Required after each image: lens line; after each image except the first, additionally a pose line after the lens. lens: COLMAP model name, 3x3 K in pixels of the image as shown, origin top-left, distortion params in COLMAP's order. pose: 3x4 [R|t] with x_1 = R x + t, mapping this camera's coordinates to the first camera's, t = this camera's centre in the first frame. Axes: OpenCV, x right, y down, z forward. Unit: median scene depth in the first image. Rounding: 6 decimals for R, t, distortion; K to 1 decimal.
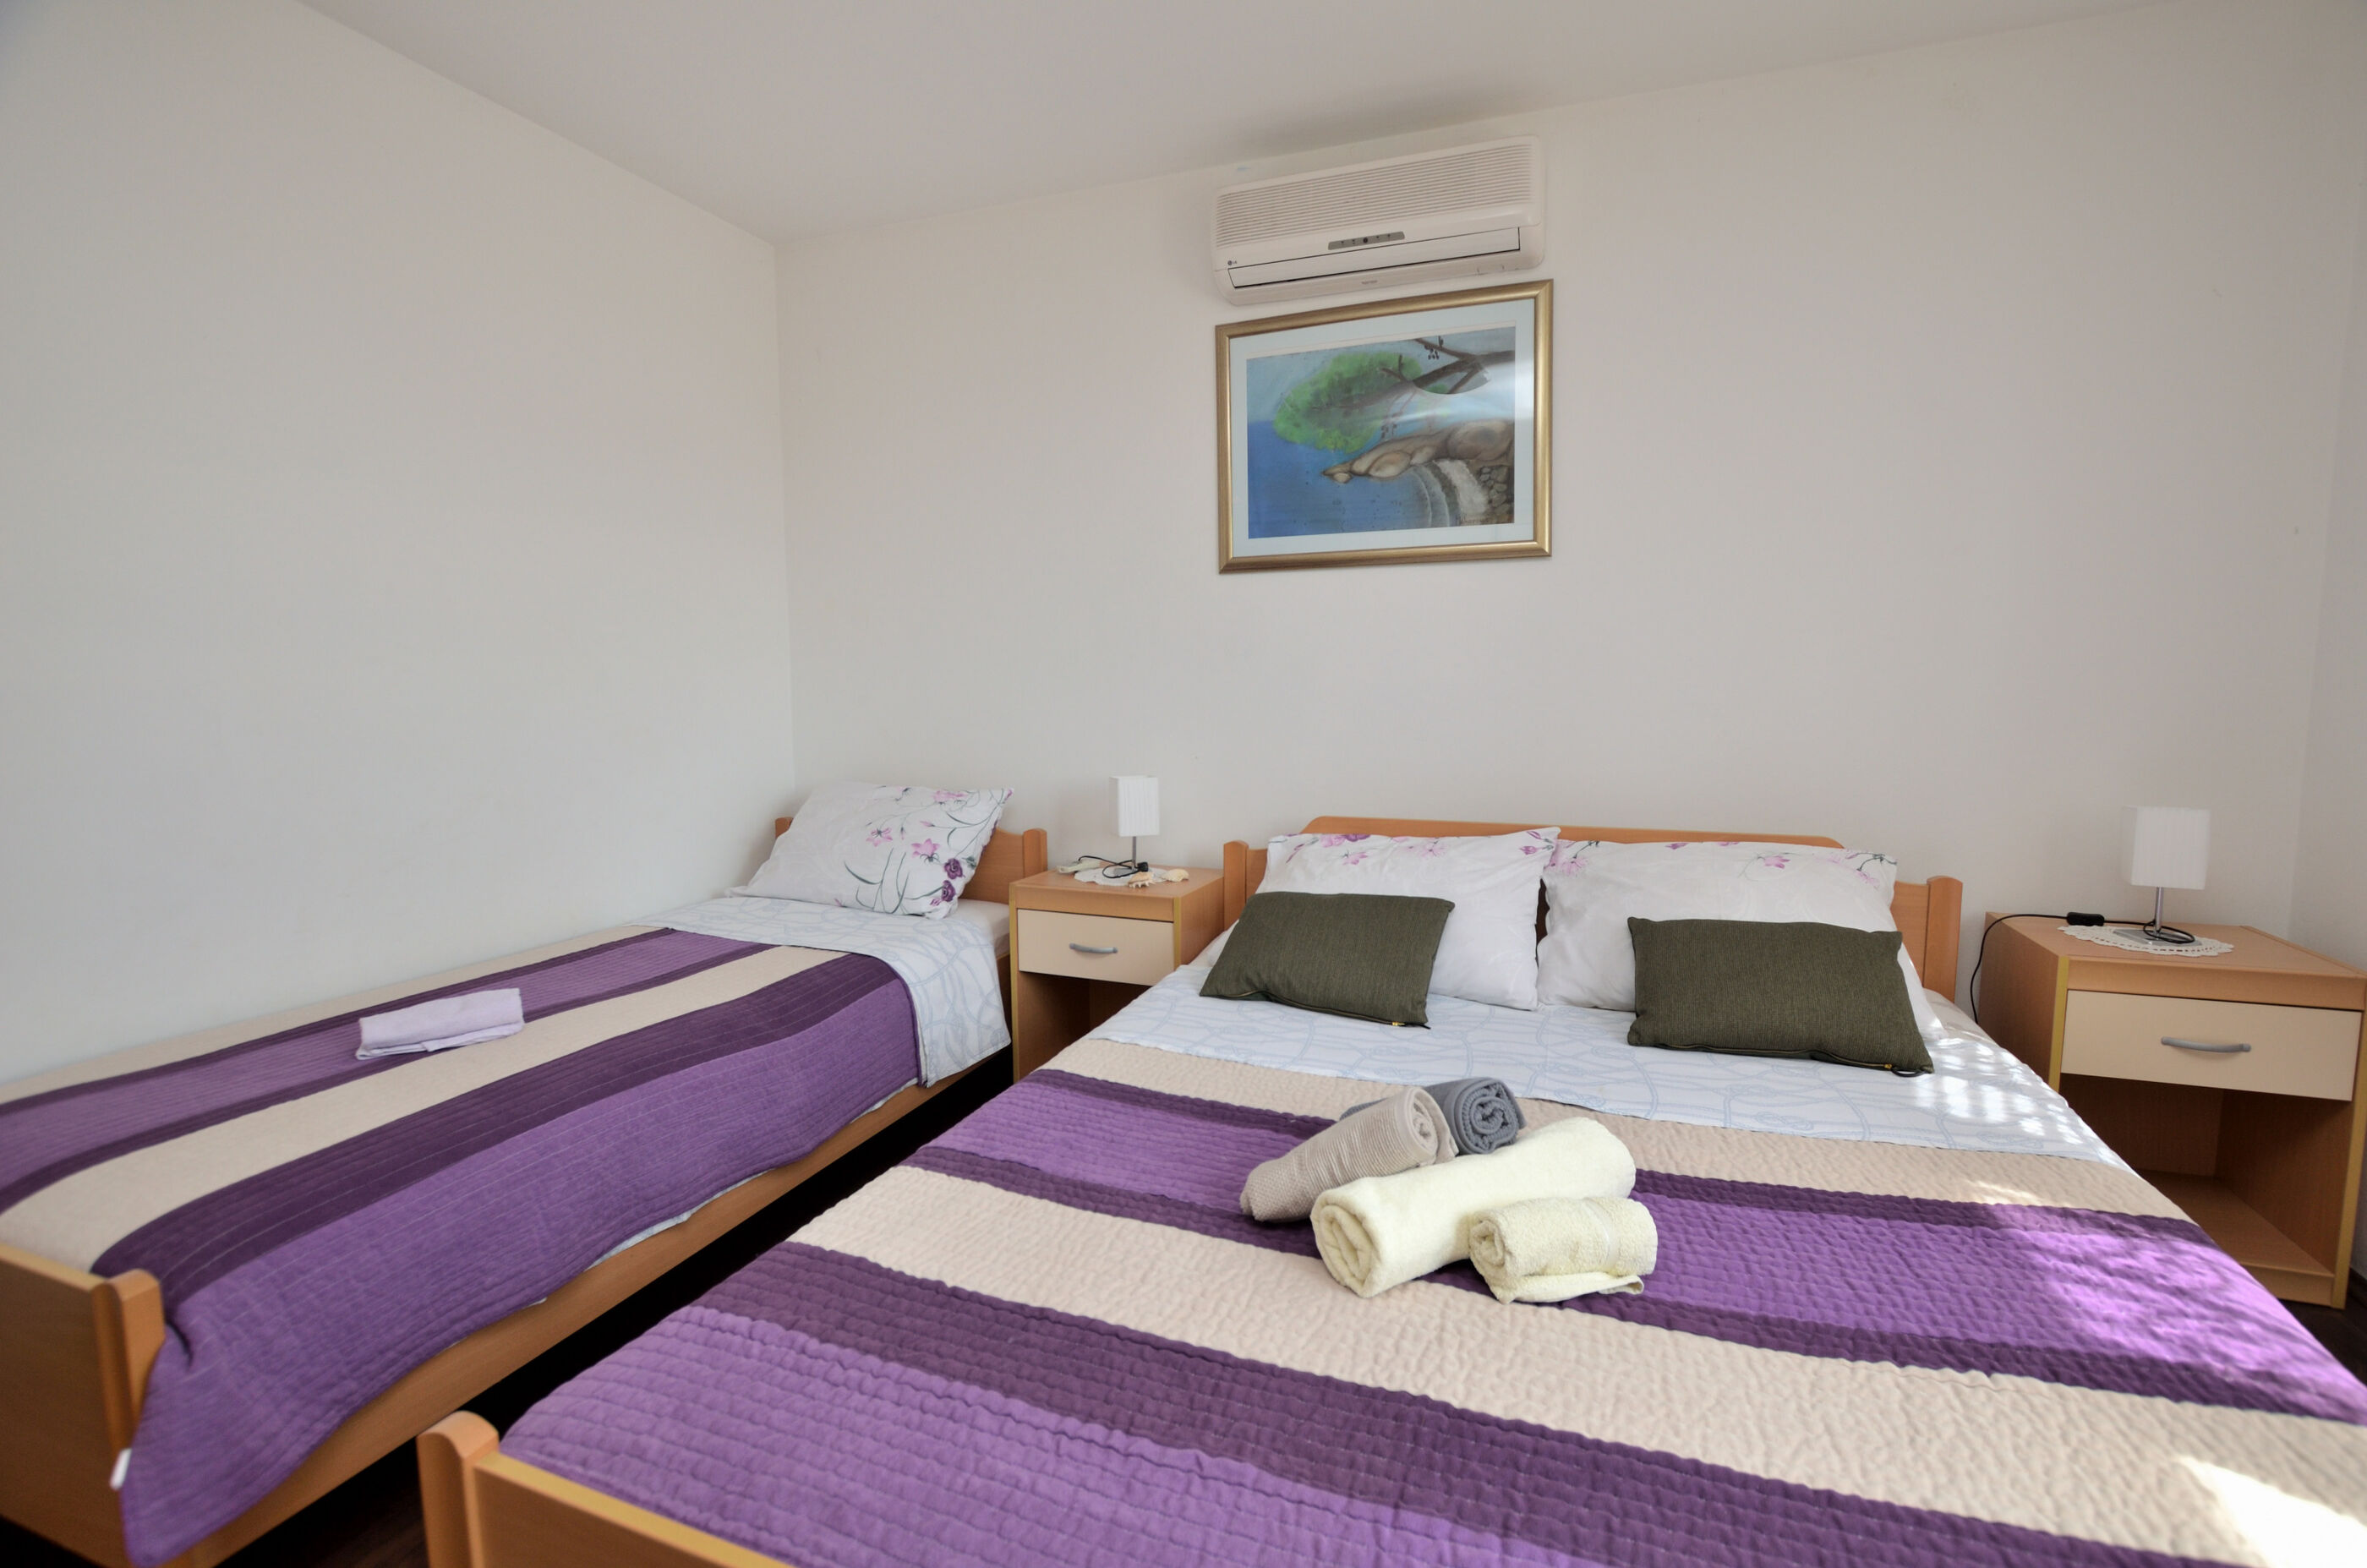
lens RADIAL K [[1047.5, 0, 1206.1], [0, 1047.5, 778.4], [0, 0, 1]] dist [-0.024964, 0.000967]
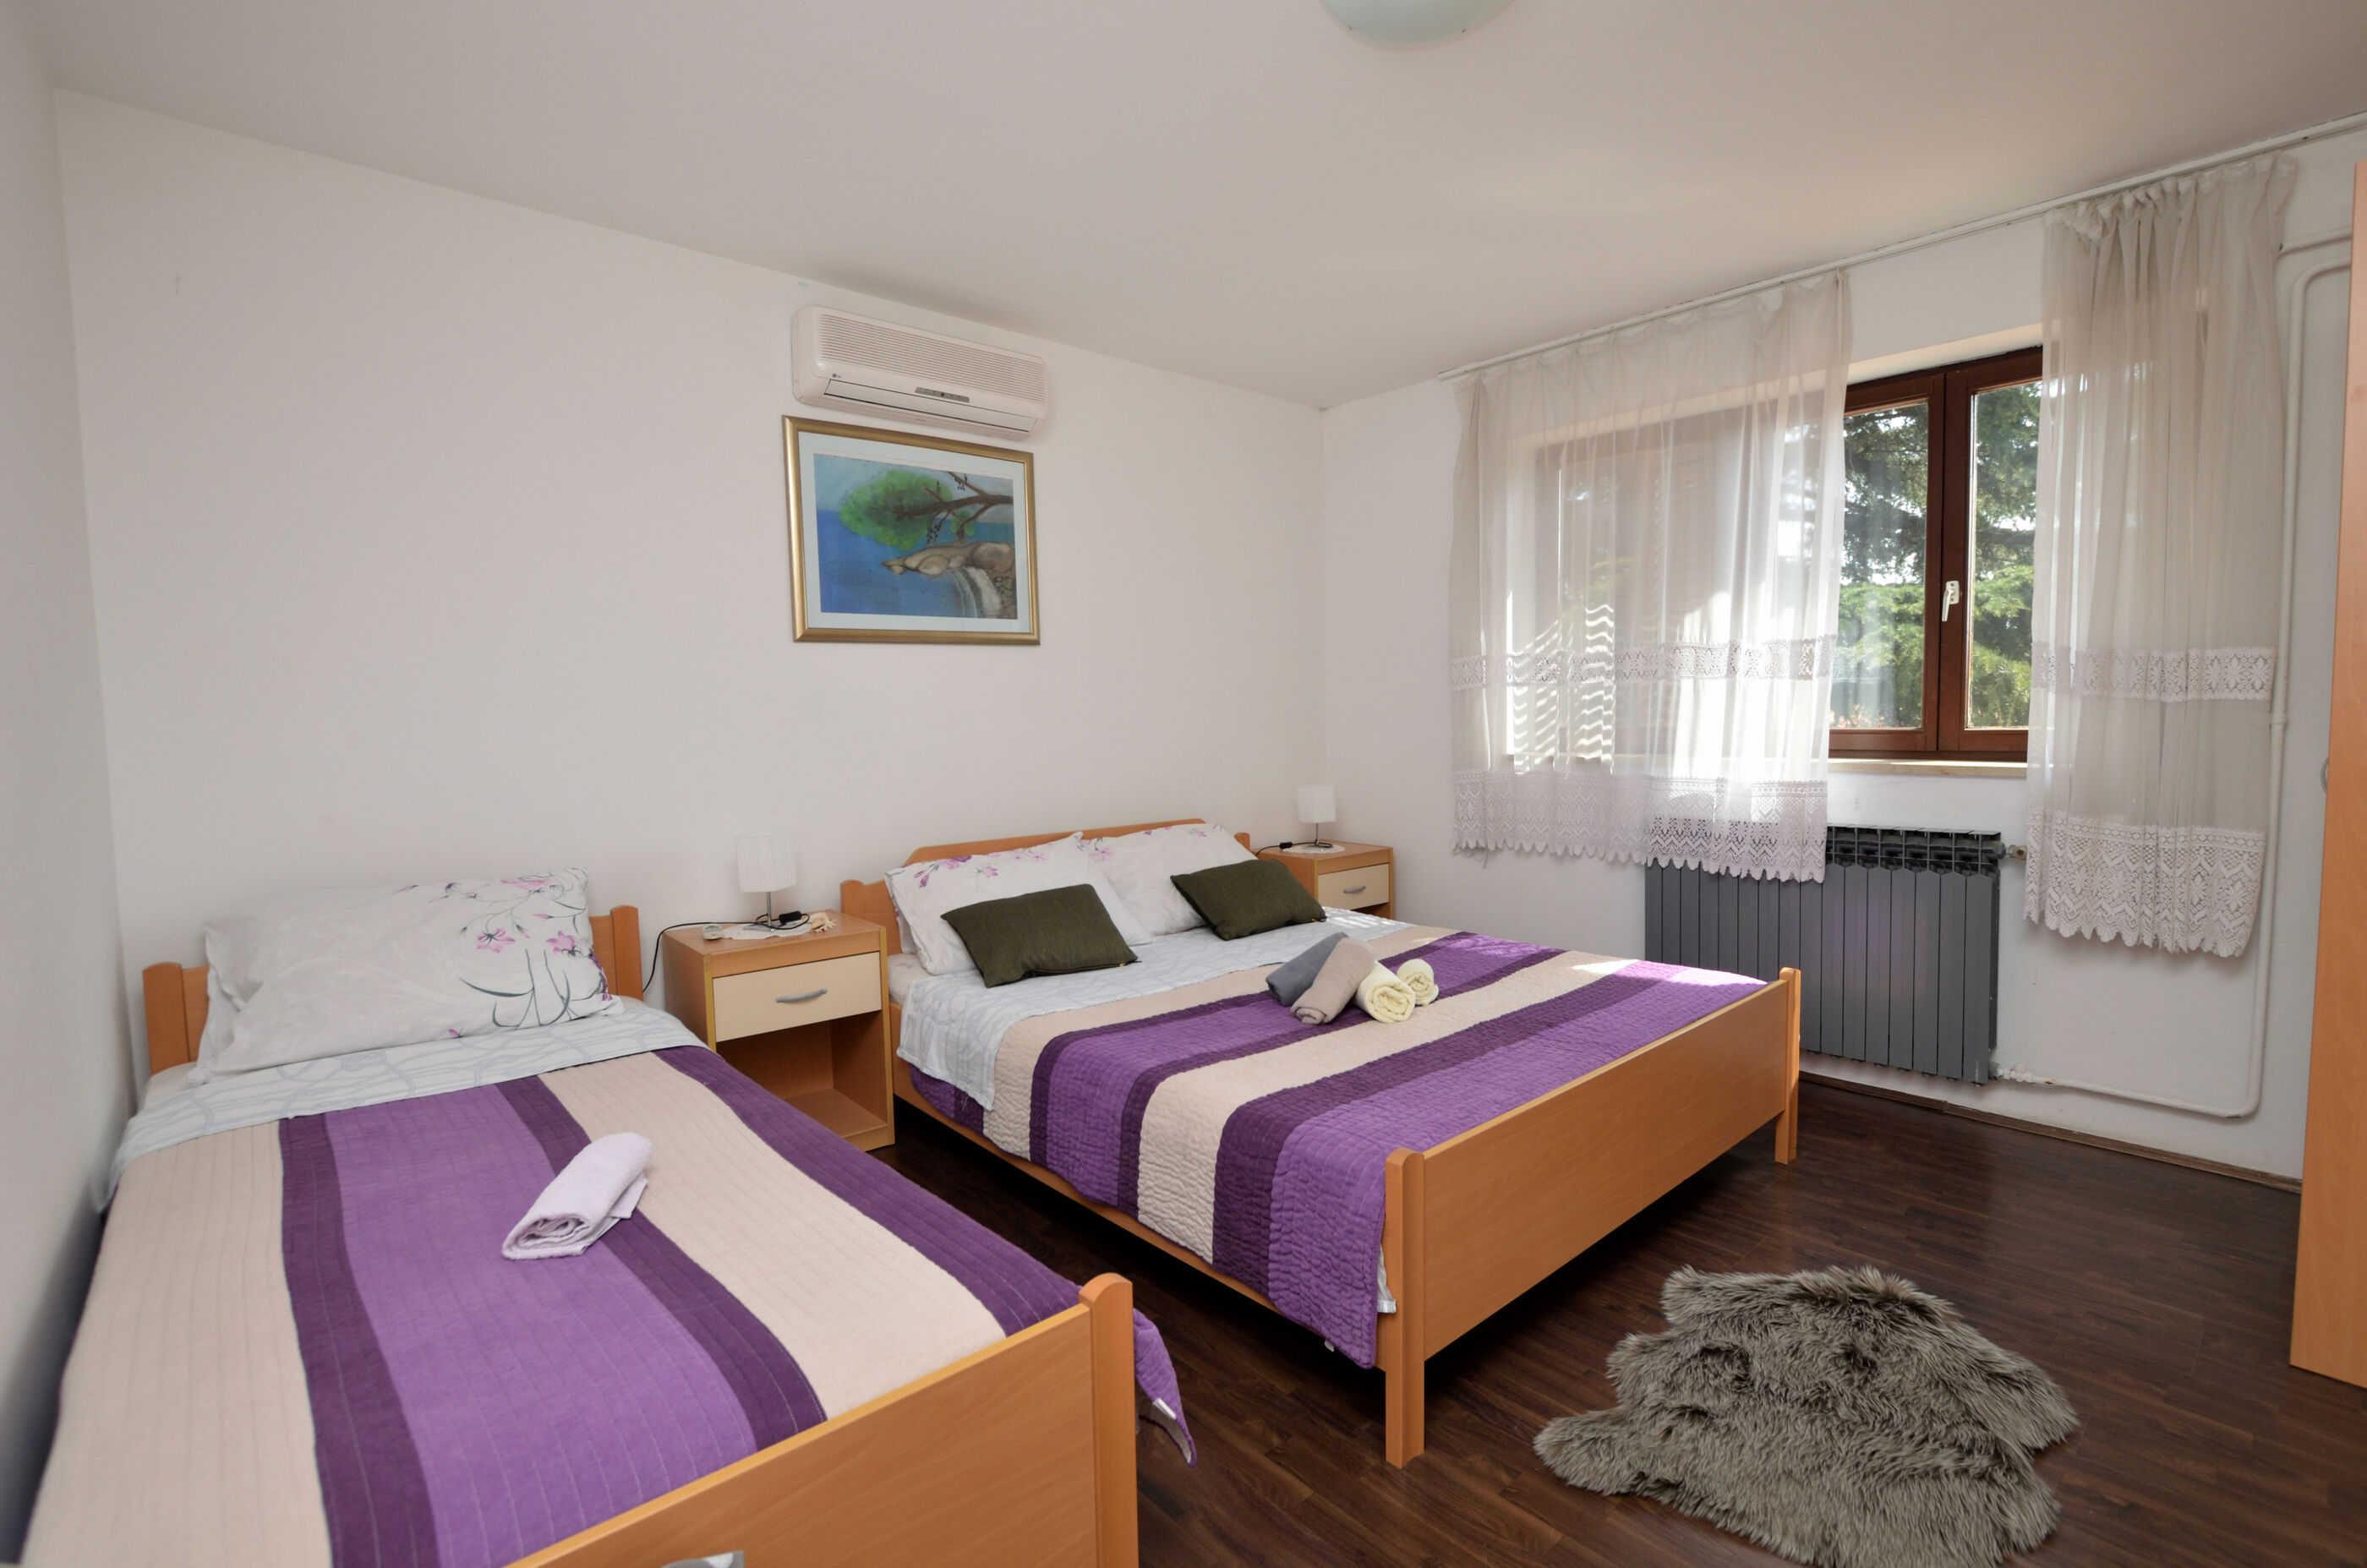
lens RADIAL K [[1117.9, 0, 1183.5], [0, 1117.9, 784.0], [0, 0, 1]] dist [-0.025154, 0.000135]
pose [[0.465885, -0.065163, 0.882443, -0.942887], [0.094310, 0.995261, 0.023703, -0.041880], [-0.879805, 0.072180, 0.469822, 0.123865]]
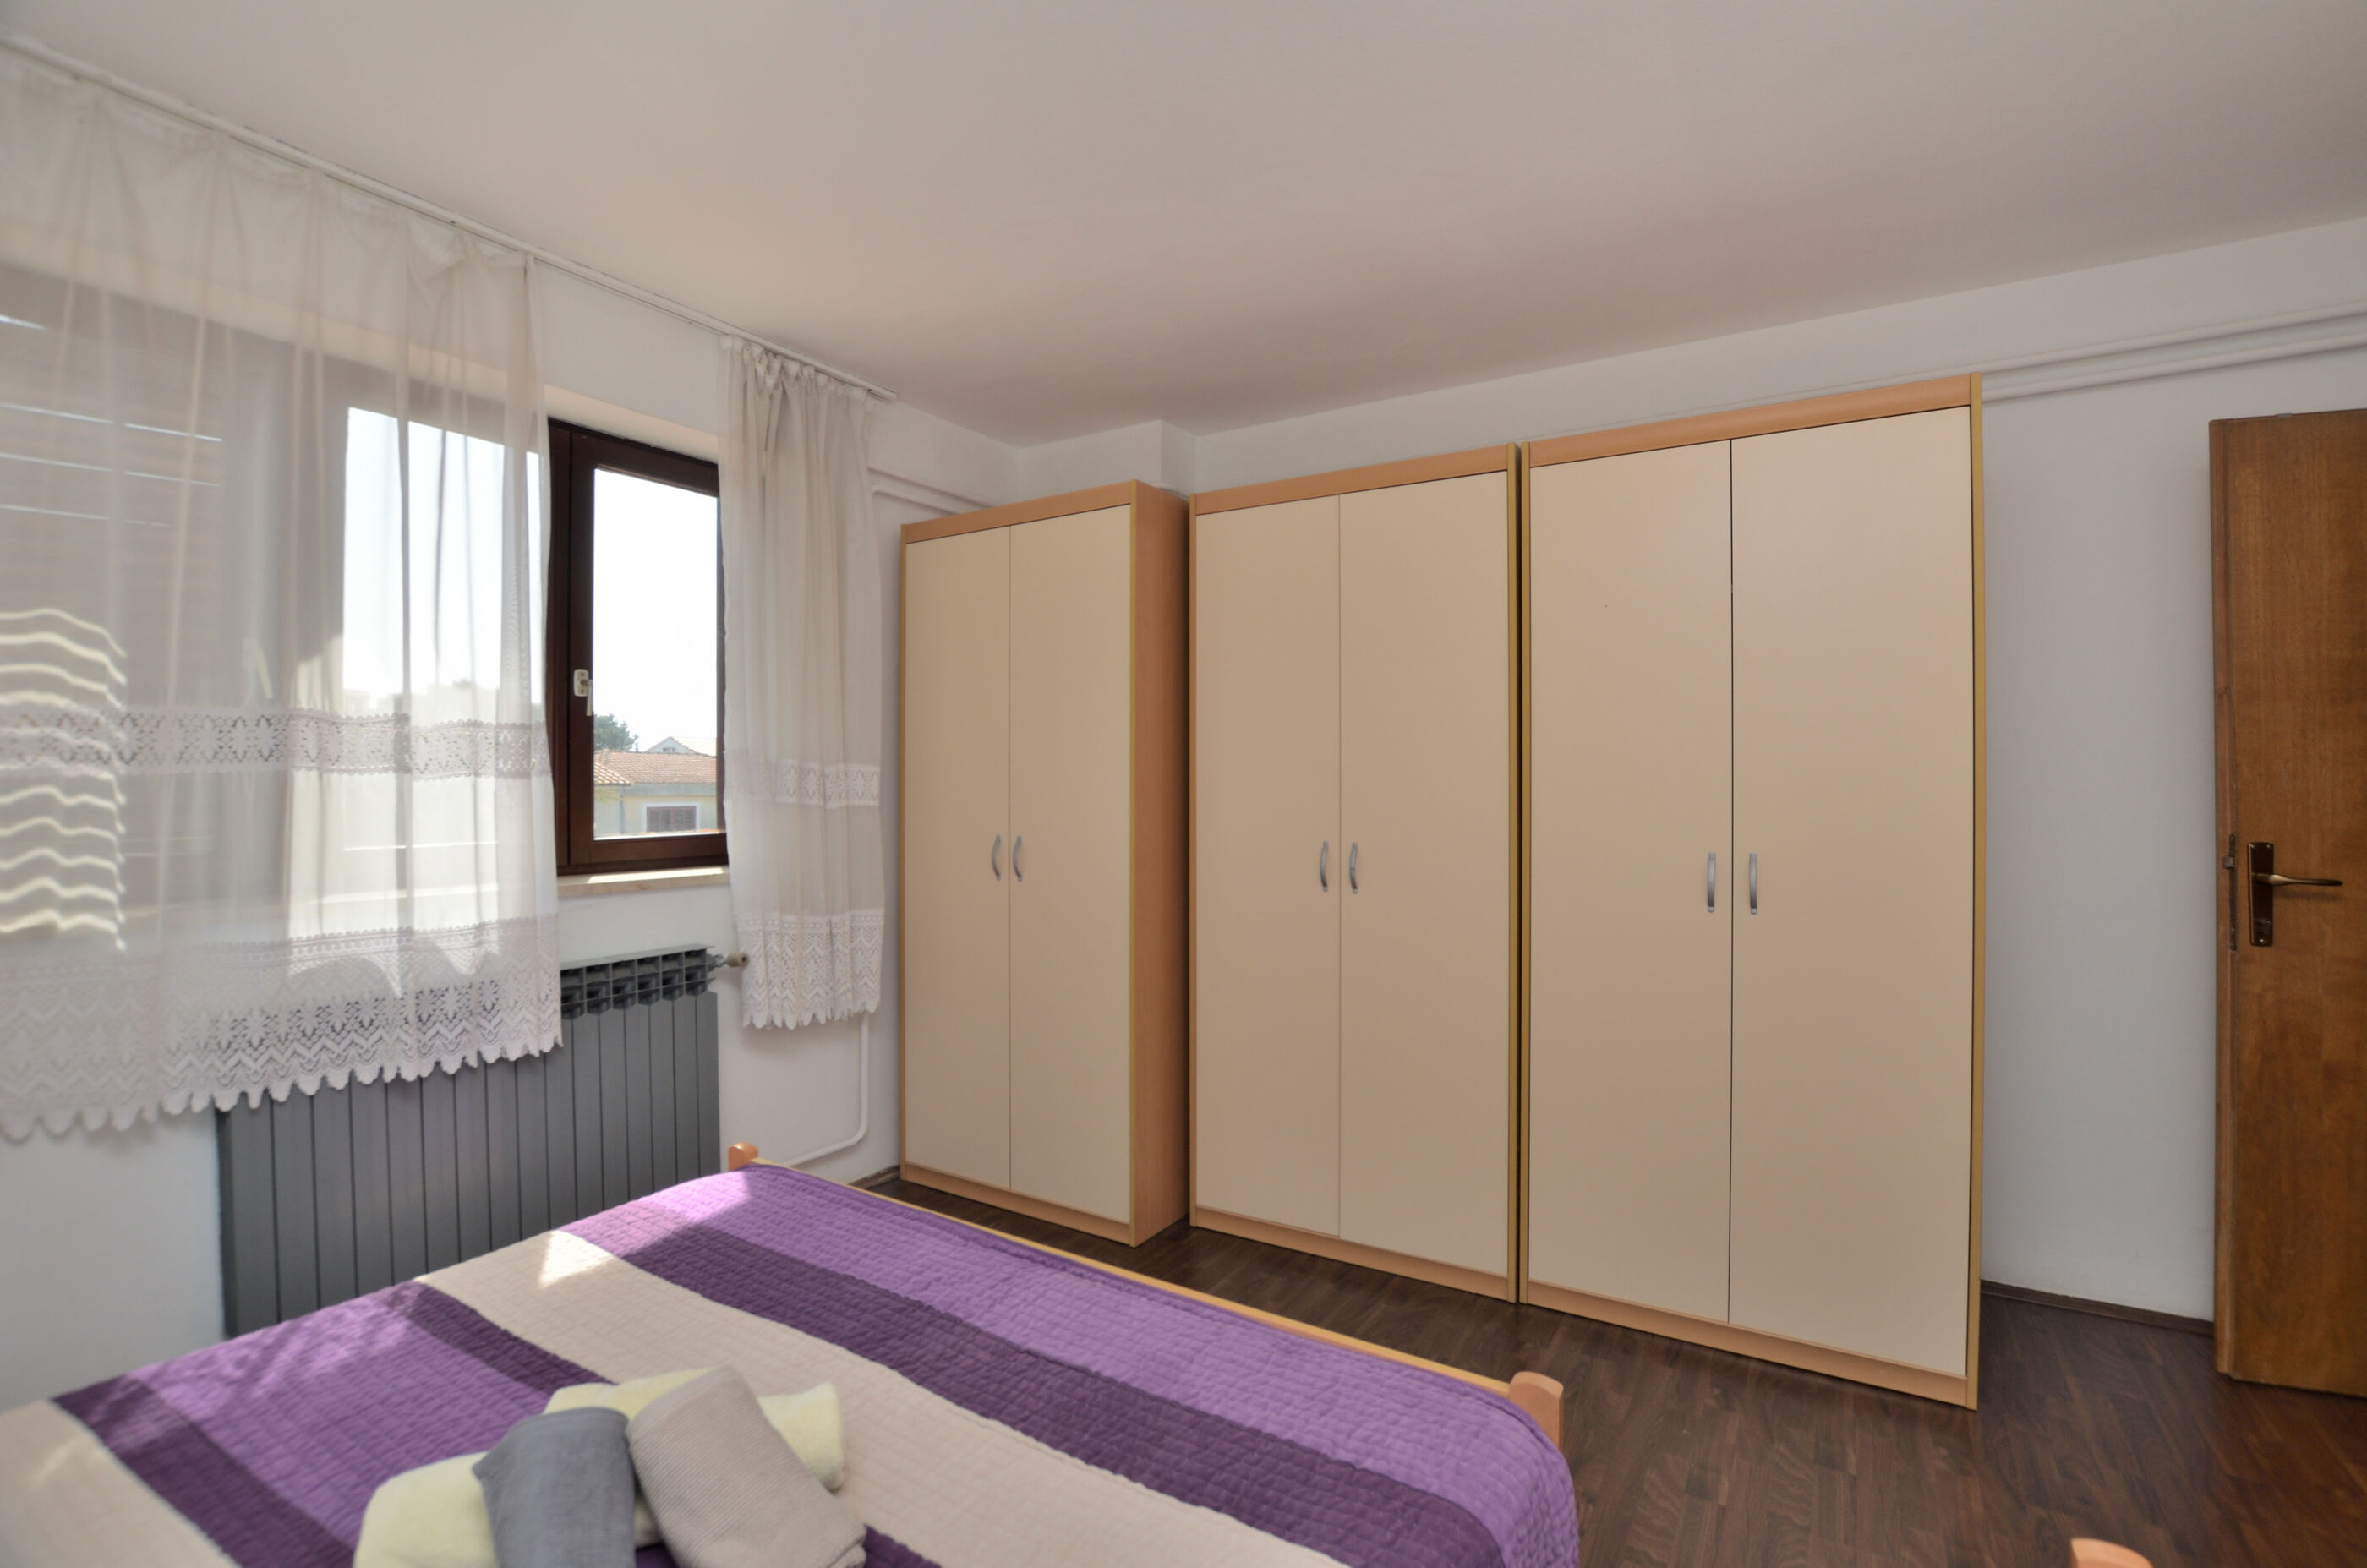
lens RADIAL K [[1061.8, 0, 1178.6], [0, 1061.8, 771.4], [0, 0, 1]] dist [0.001034, 0.000378]
pose [[-0.976708, 0.015452, 0.214017, -0.191032], [0.029770, 0.997516, 0.063837, -0.113320], [-0.212499, 0.068721, -0.974742, 0.873709]]
